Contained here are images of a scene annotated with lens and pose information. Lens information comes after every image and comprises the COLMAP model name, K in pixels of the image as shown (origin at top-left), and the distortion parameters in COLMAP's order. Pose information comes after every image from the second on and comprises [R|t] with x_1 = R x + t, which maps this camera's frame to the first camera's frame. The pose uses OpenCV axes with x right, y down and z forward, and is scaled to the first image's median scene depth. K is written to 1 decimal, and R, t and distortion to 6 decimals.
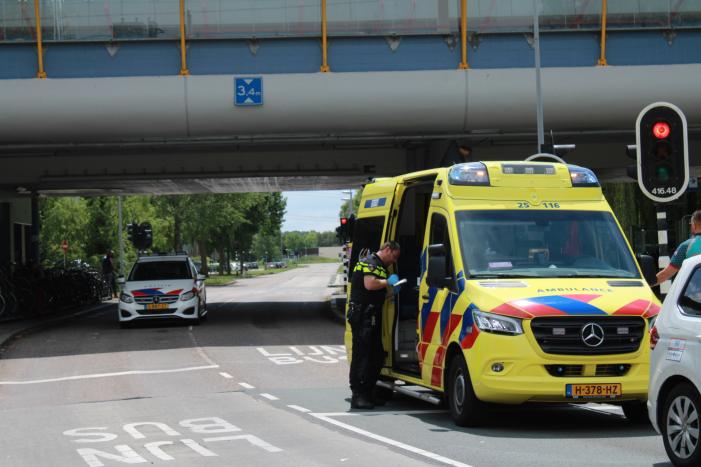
lens RADIAL K [[1671.3, 0, 350.5], [0, 1671.3, 233.5], [0, 0, 1]] dist [0.076748, 0.695800]
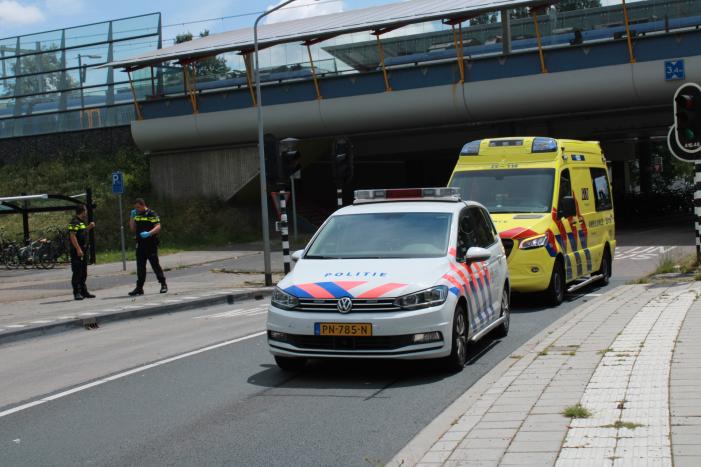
lens RADIAL K [[1138.0, 0, 350.5], [0, 1138.0, 233.5], [0, 0, 1]] dist [0.002244, -0.011431]
pose [[0.806580, 0.000494, -0.591125, 0.526379], [0.040099, 0.997650, 0.055549, -0.015813], [0.589764, -0.068508, 0.804665, 0.039066]]
